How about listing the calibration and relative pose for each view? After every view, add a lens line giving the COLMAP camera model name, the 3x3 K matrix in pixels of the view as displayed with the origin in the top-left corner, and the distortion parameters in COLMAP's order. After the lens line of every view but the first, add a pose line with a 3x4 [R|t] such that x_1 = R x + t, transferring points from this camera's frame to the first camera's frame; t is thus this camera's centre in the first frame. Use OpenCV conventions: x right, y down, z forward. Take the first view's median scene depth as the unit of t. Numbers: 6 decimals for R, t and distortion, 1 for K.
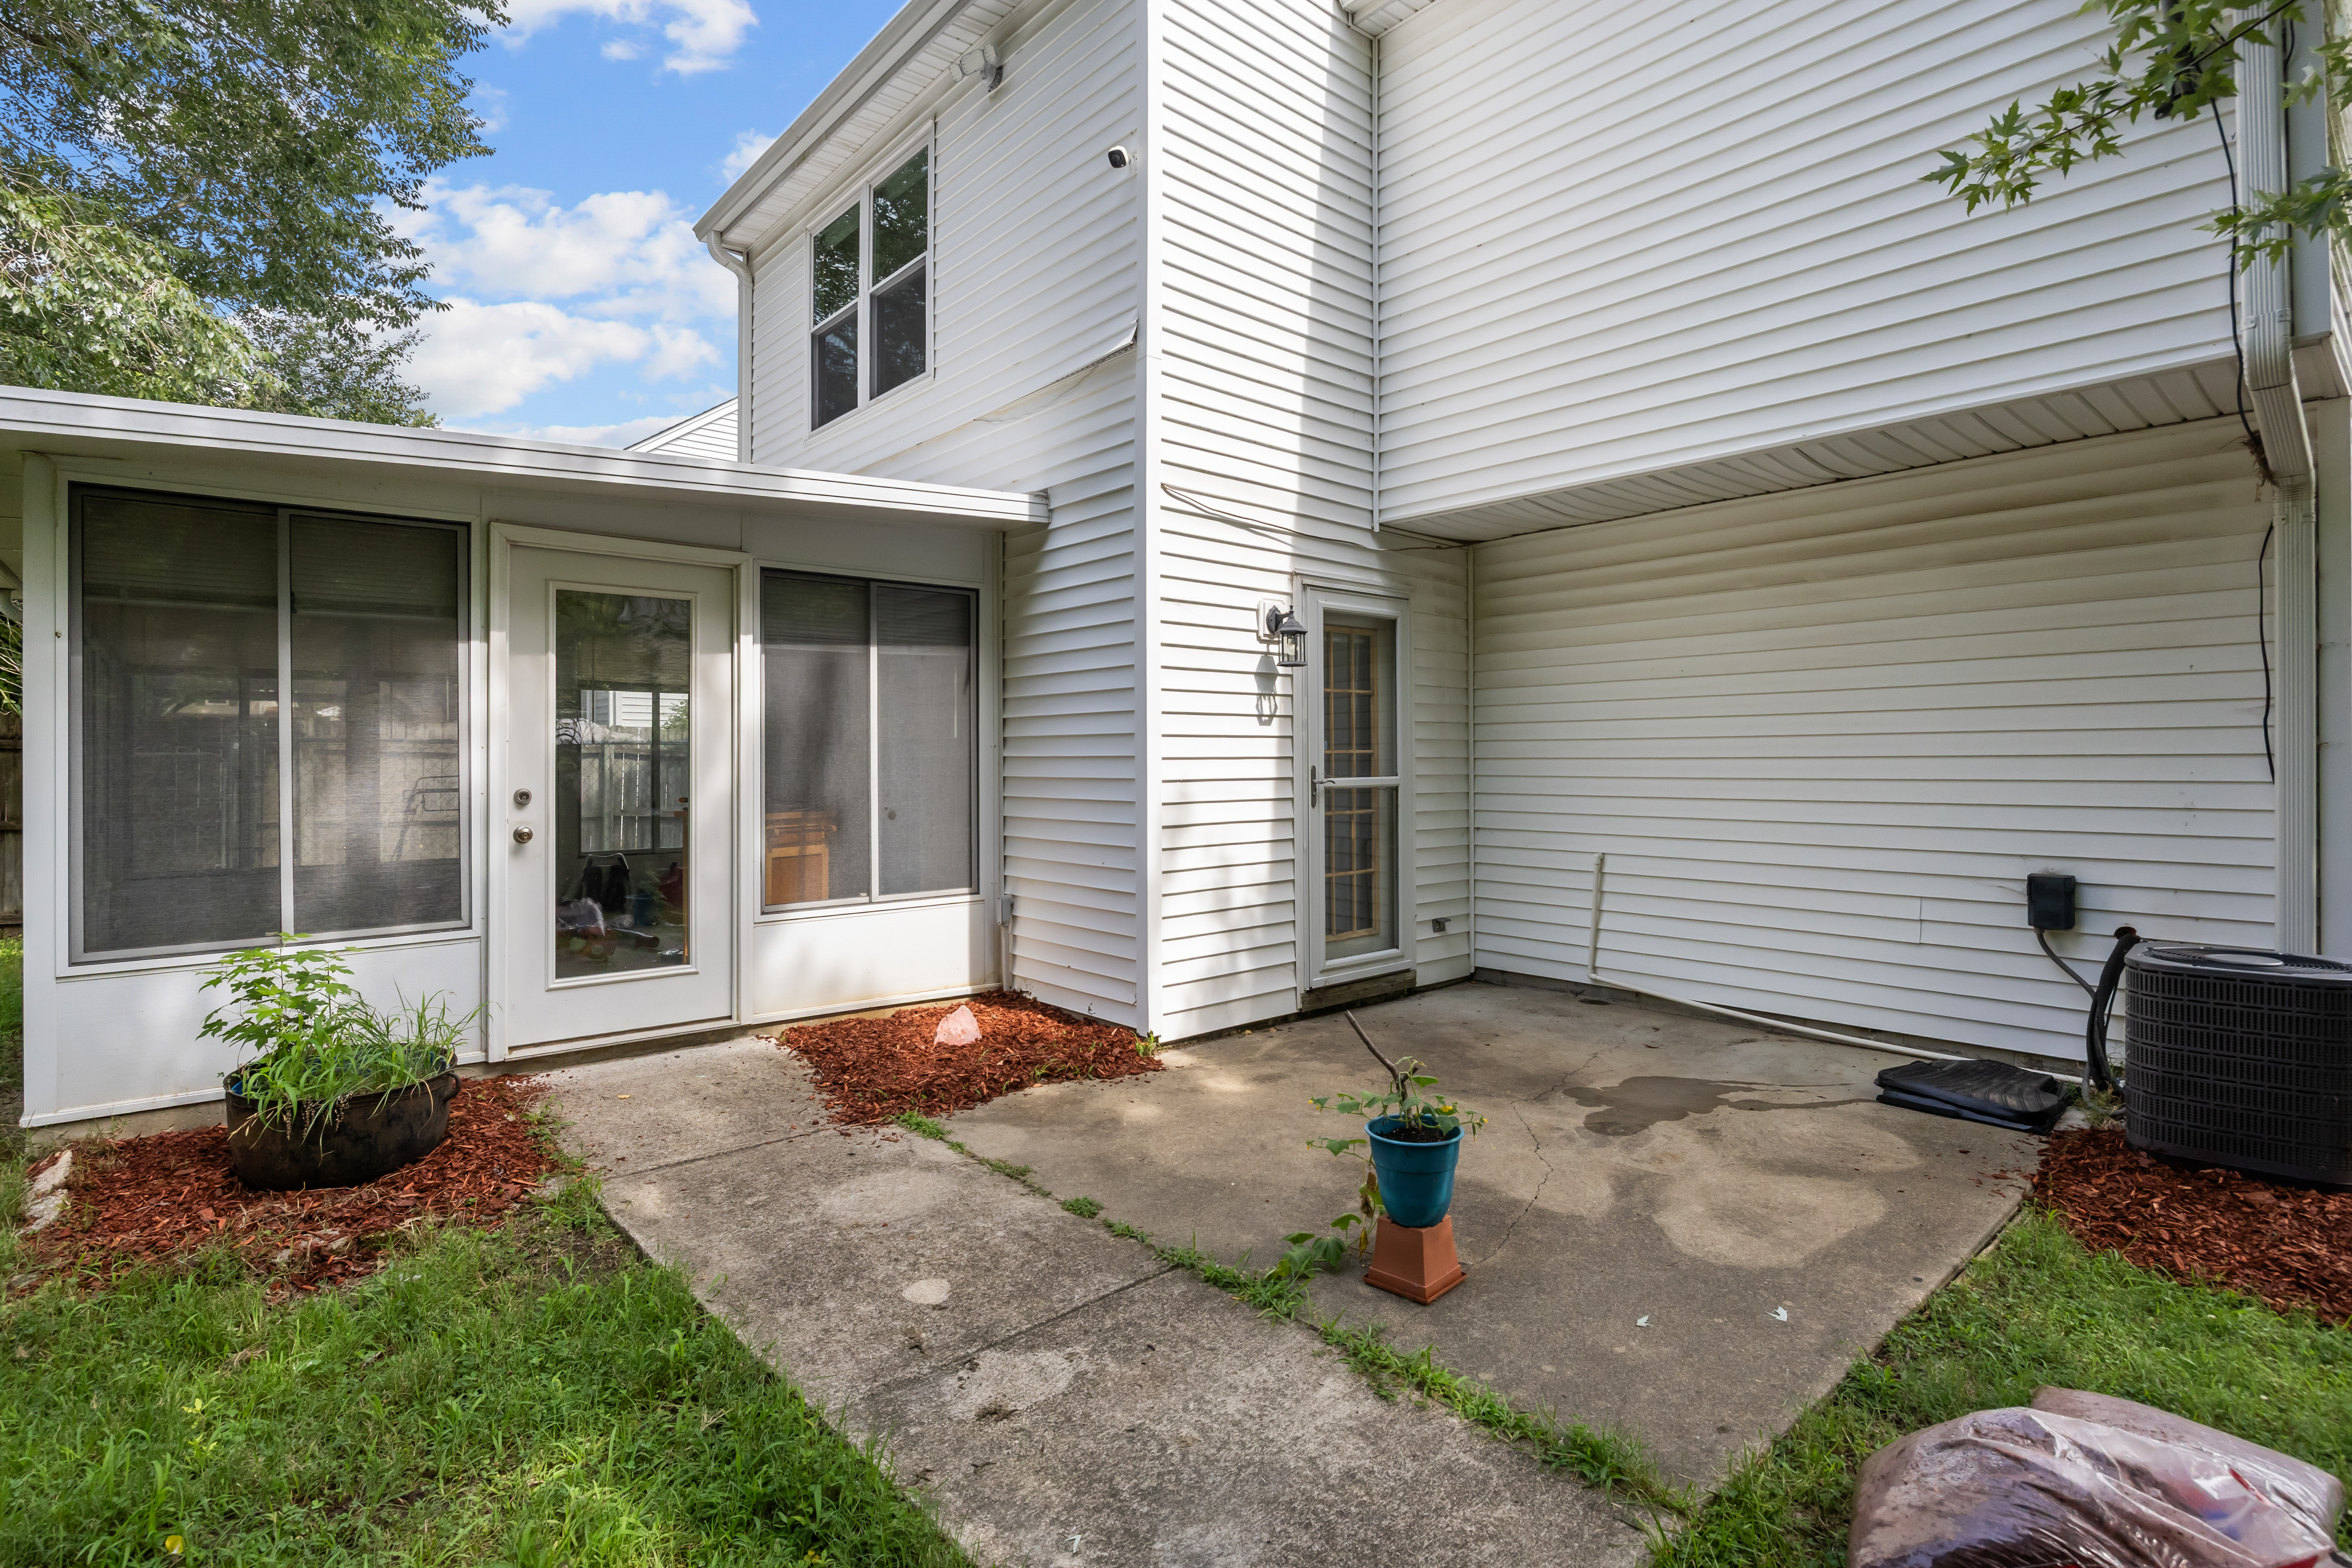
lens RADIAL K [[1144.4, 0, 1185.3], [0, 1144.4, 760.5], [0, 0, 1]] dist [-0.019548, 0.000019]
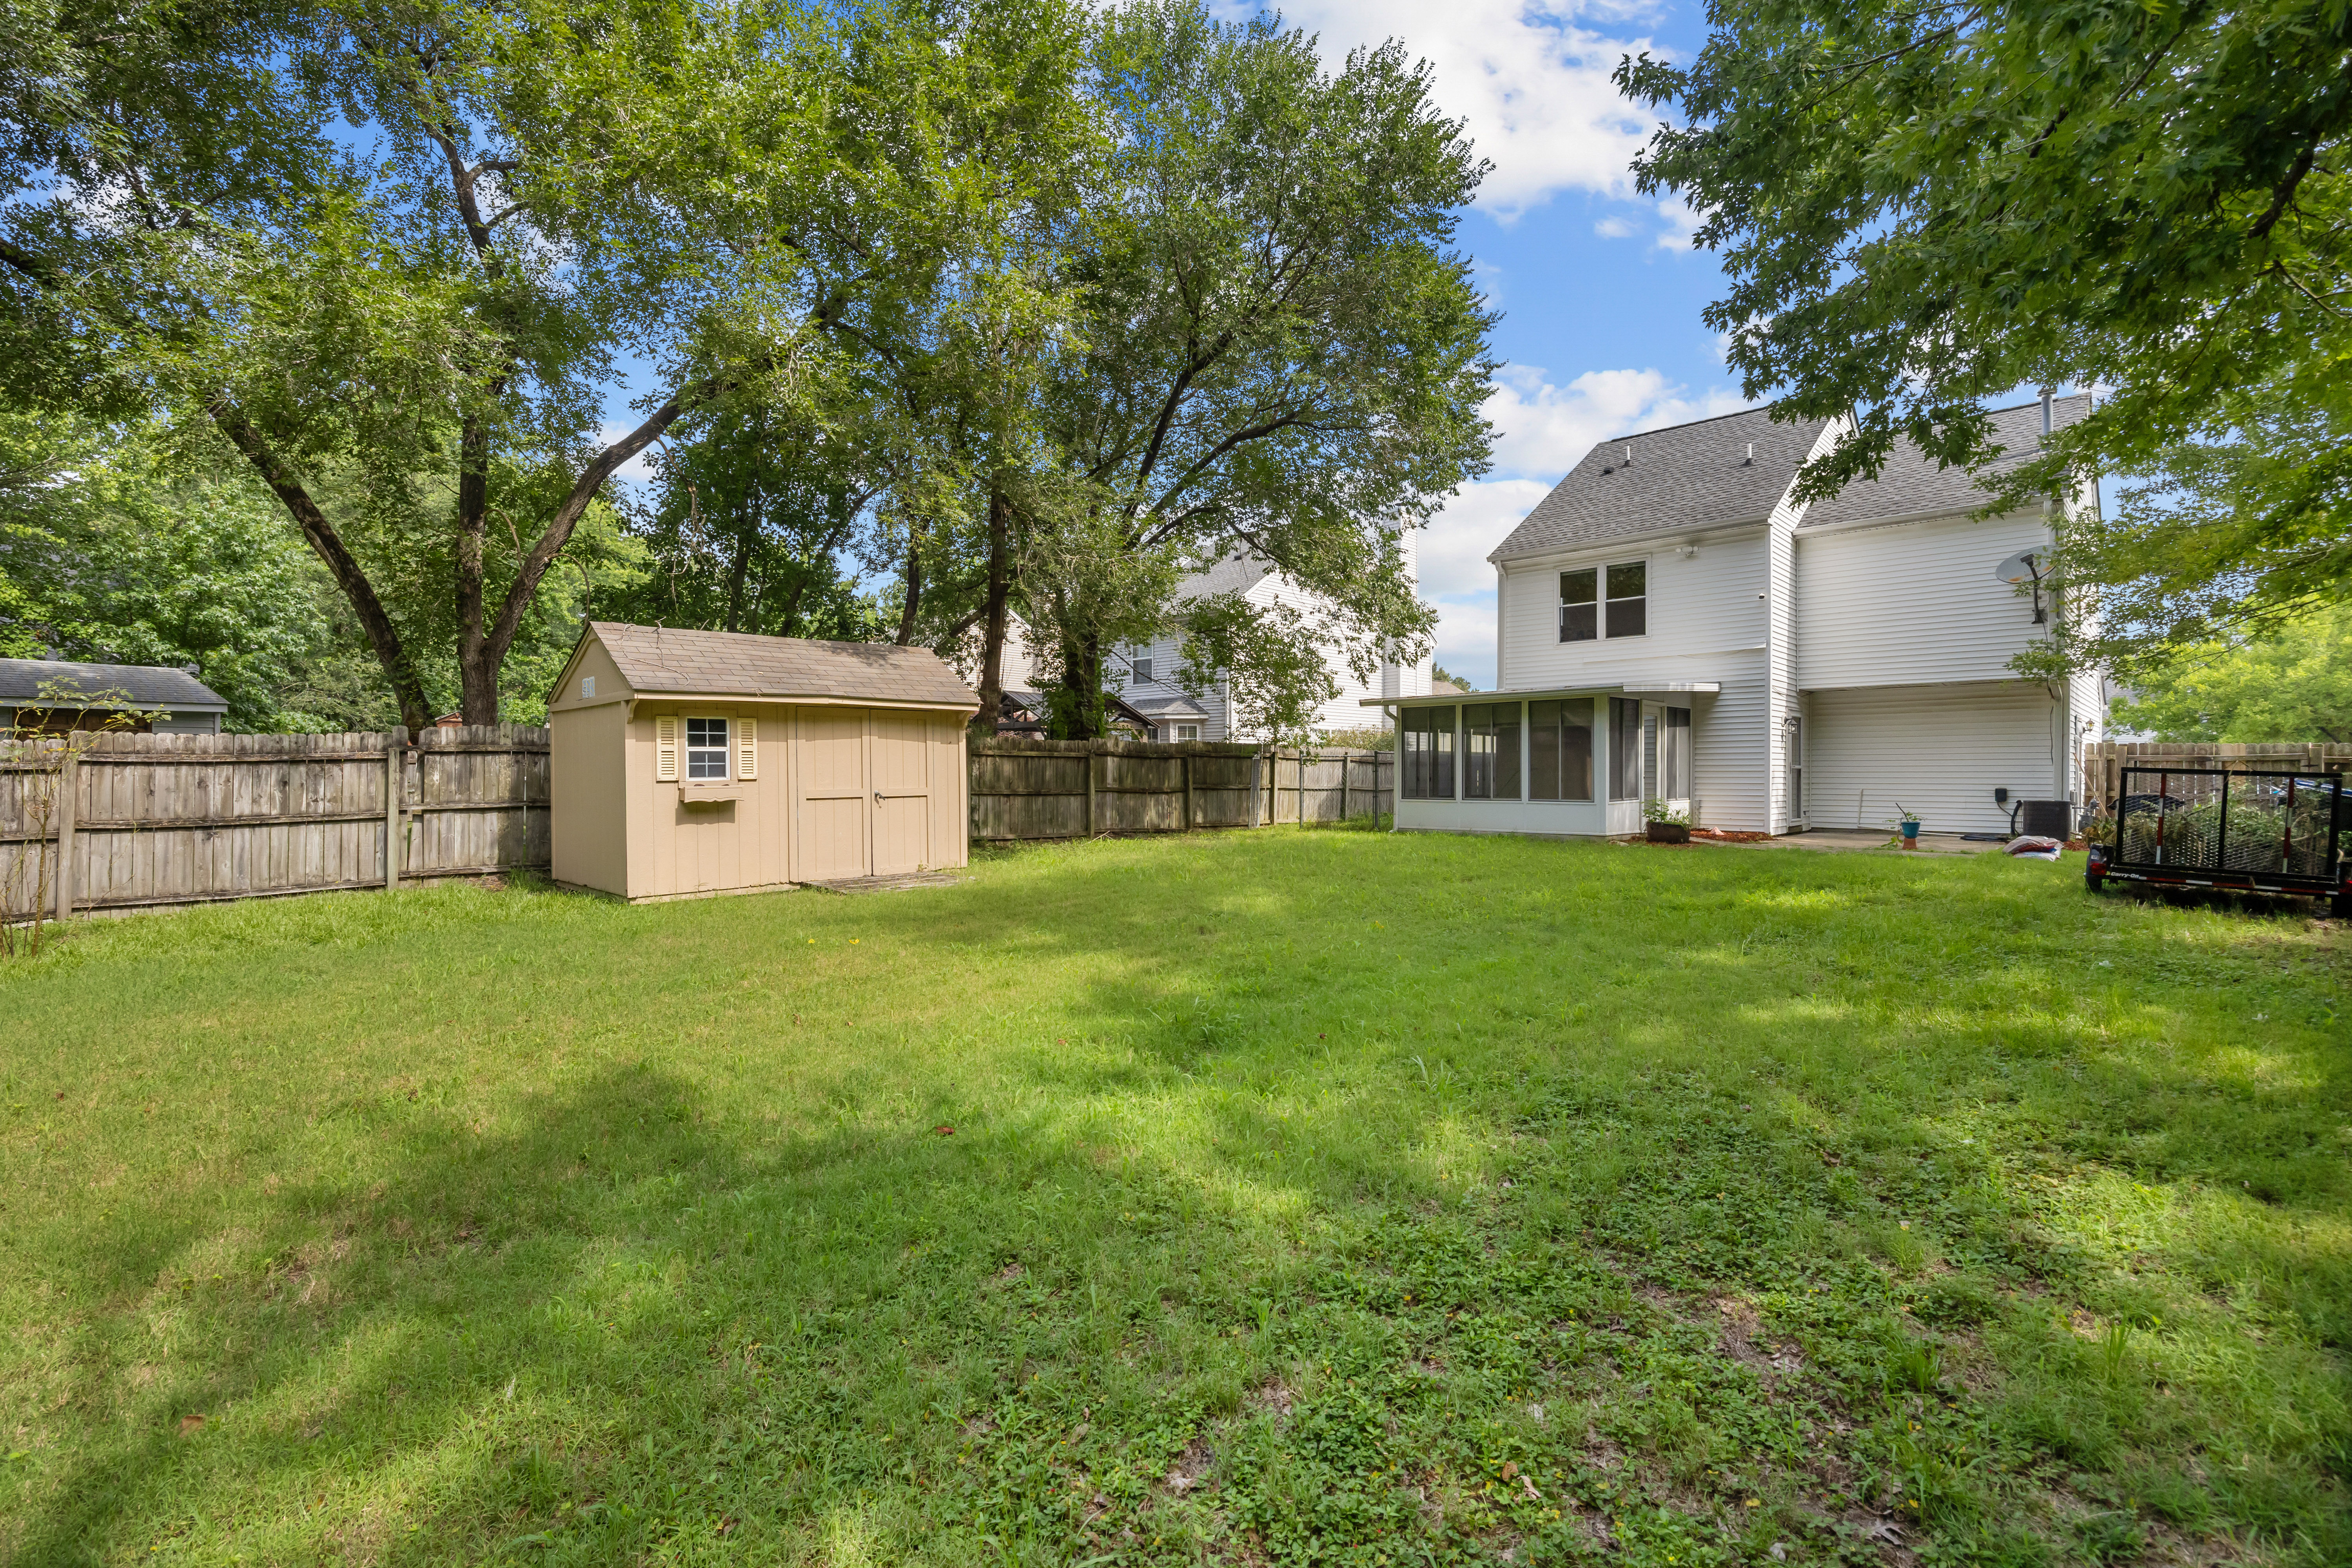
lens RADIAL K [[1039.0, 0, 1193.4], [0, 1039.0, 770.3], [0, 0, 1]] dist [-0.015245, 0.001164]
pose [[0.998201, 0.004262, 0.059805, -2.275576], [-0.004258, 0.999991, -0.000184, 0.046721], [-0.059805, -0.000071, 0.998210, -2.438237]]
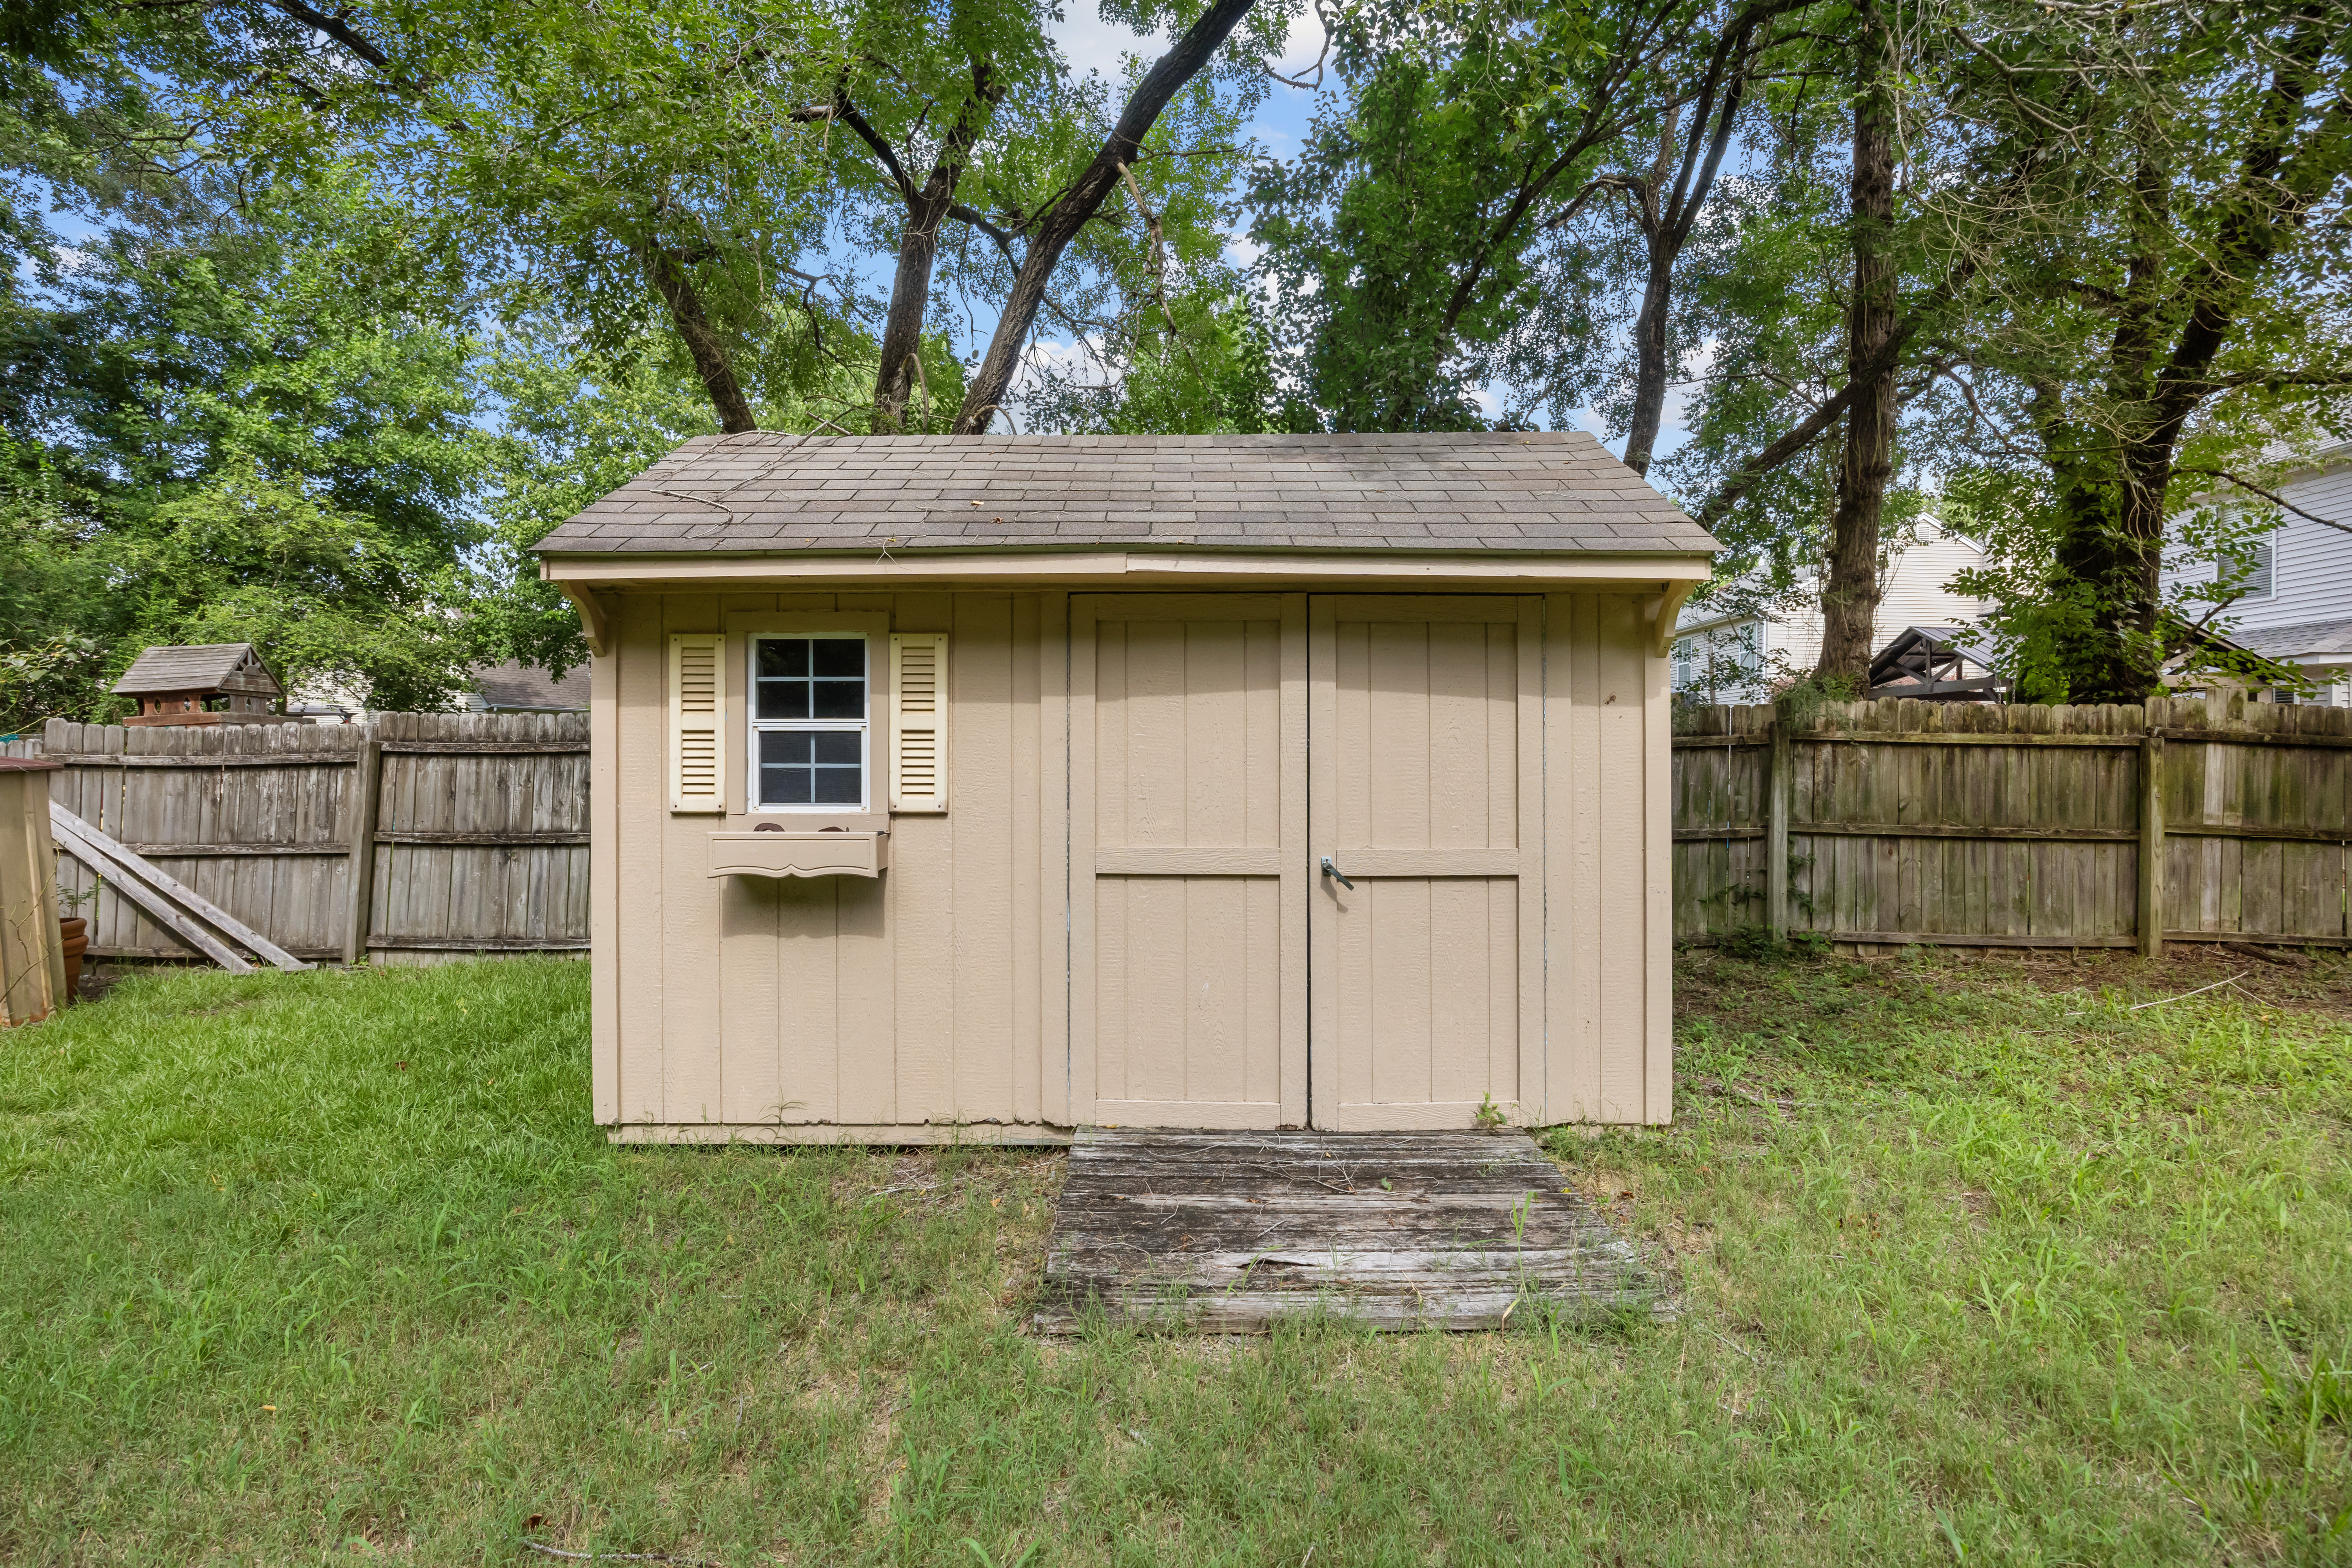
lens RADIAL K [[1039.0, 0, 1191.2], [0, 1039.0, 743.9], [0, 0, 1]] dist [-0.015245, 0.001164]
pose [[0.733167, 0.004366, -0.680034, -2.434641], [-0.012181, 0.999903, -0.006713, 0.021915], [0.679939, 0.013205, 0.733149, -0.568696]]
